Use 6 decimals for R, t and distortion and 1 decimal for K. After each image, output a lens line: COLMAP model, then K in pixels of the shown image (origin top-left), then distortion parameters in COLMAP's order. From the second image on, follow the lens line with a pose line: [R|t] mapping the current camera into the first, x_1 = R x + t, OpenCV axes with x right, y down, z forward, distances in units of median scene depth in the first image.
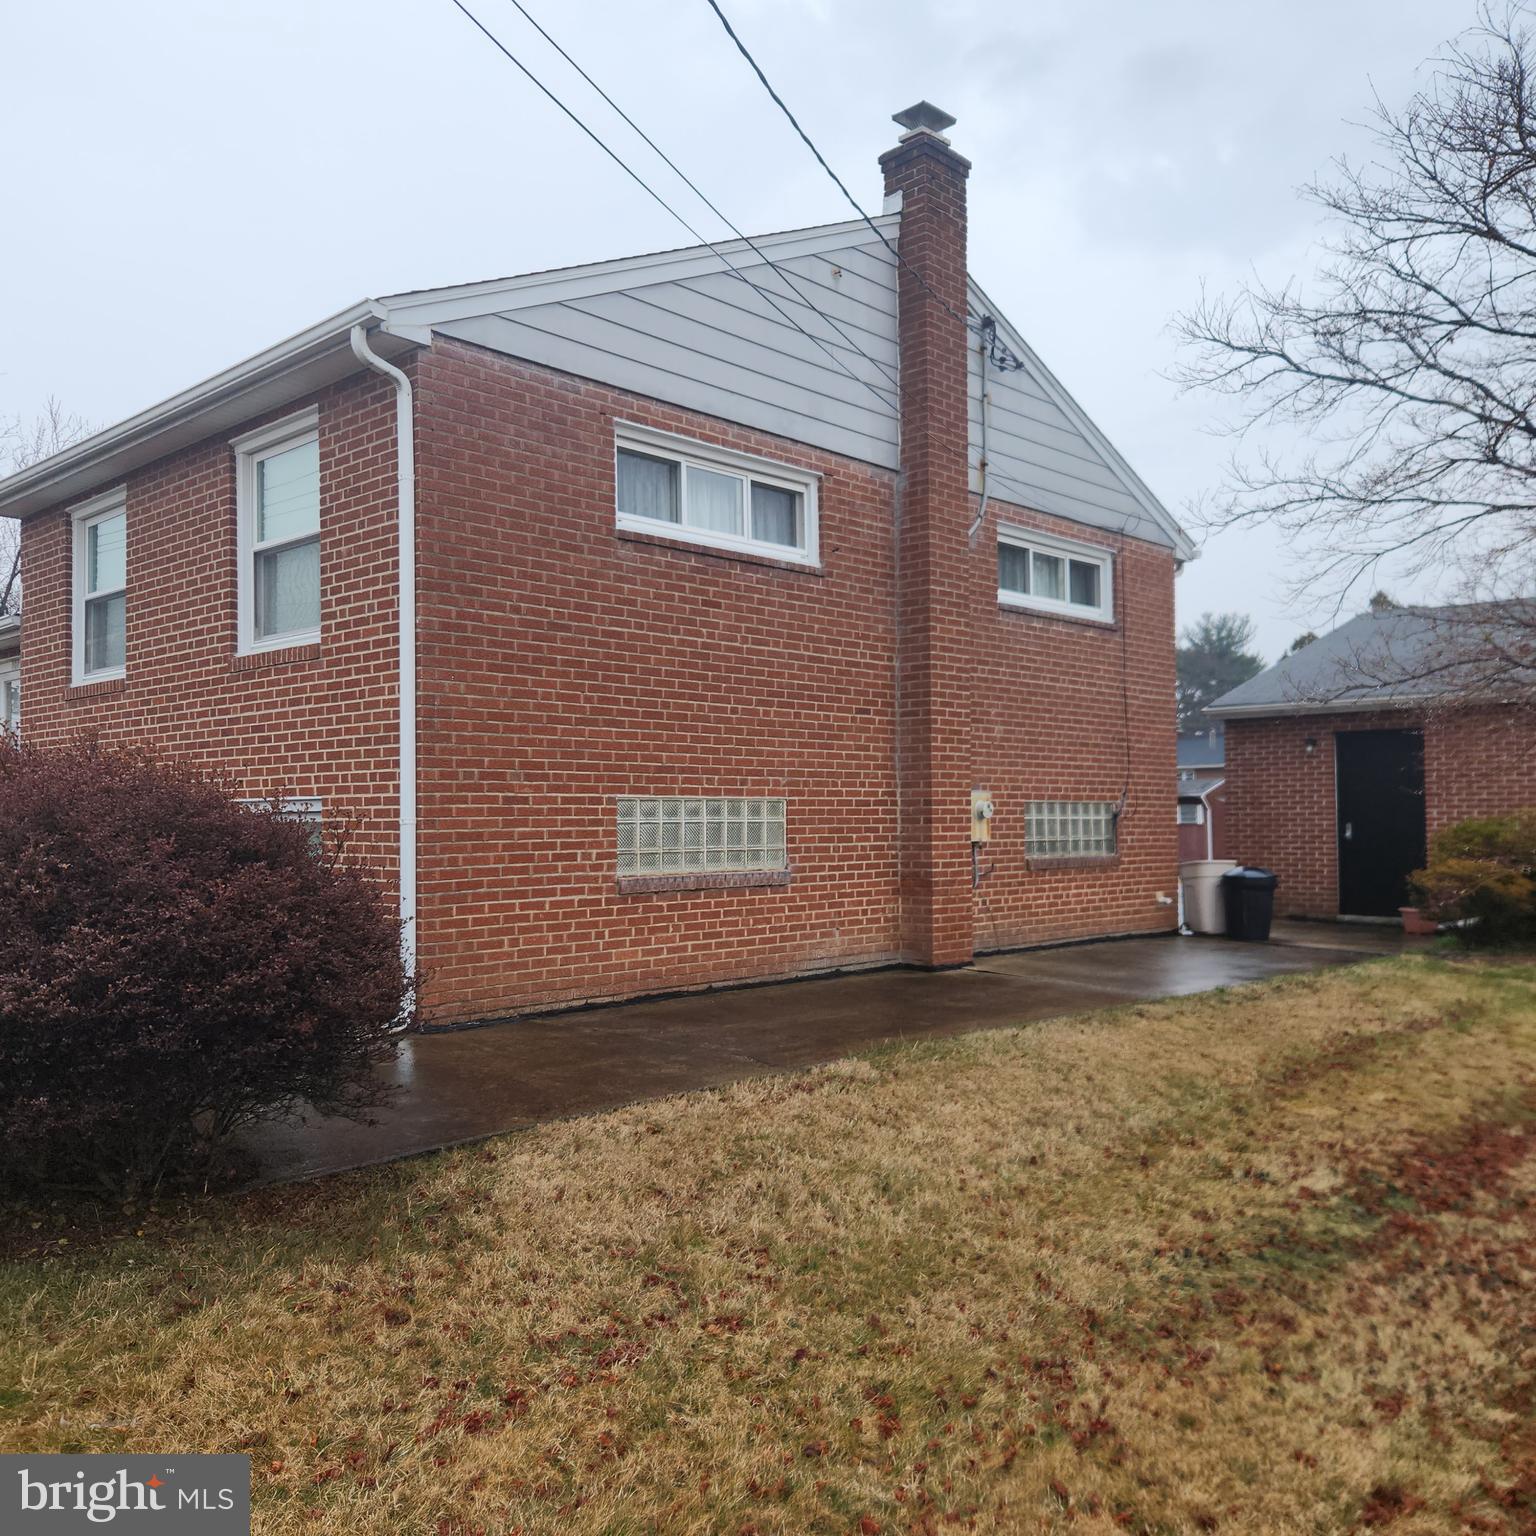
lens RADIAL K [[1369.3, 0, 772.8], [0, 1369.3, 779.2], [0, 0, 1]] dist [0.088371, -0.081325]
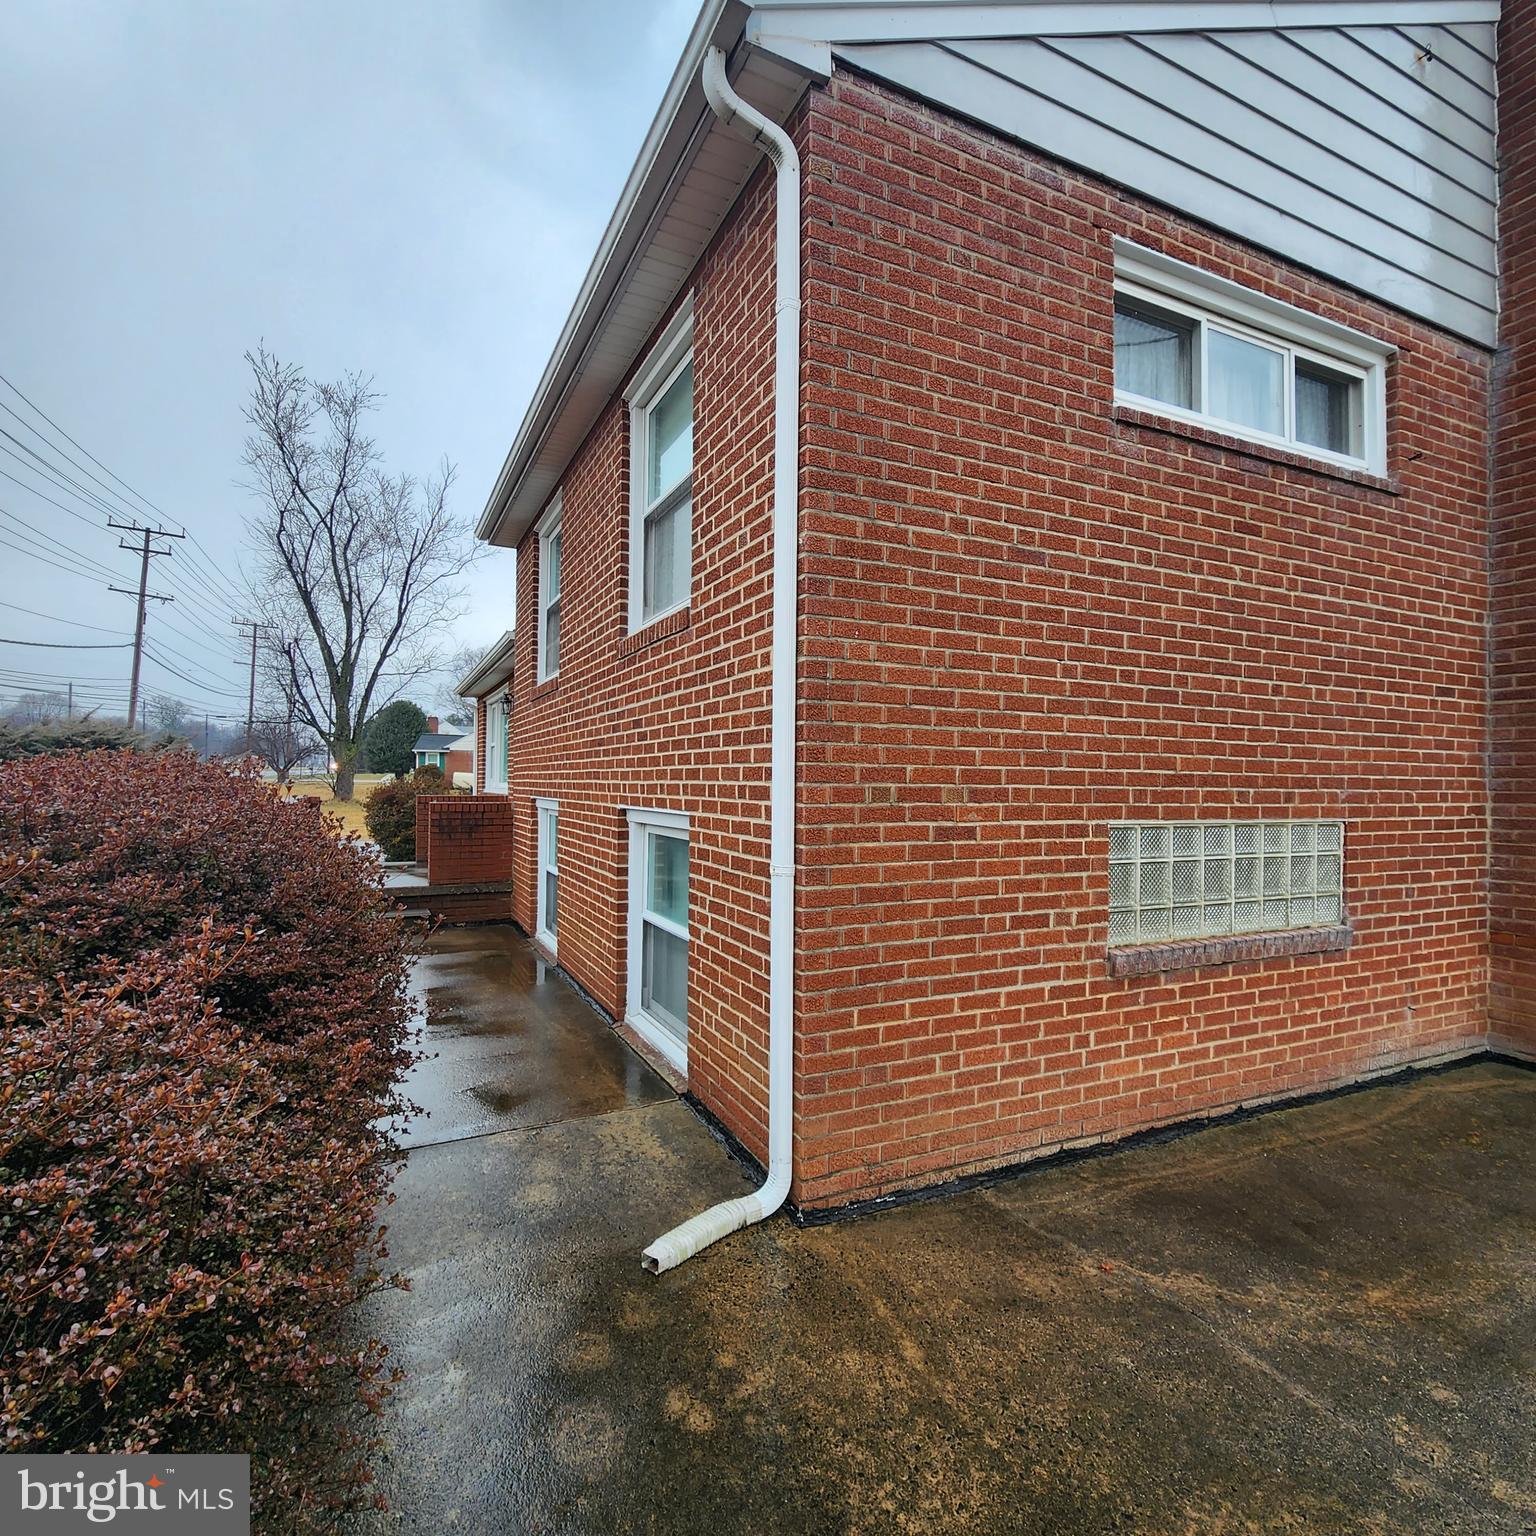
lens RADIAL K [[835.2, 0, 755.7], [0, 835.2, 775.7], [0, 0, 1]] dist [0.008659, -0.005255]
pose [[0.929378, 0.015337, -0.368810, -0.122996], [-0.007438, 0.999712, 0.022830, -0.017277], [0.369053, -0.018474, 0.929225, 0.573914]]
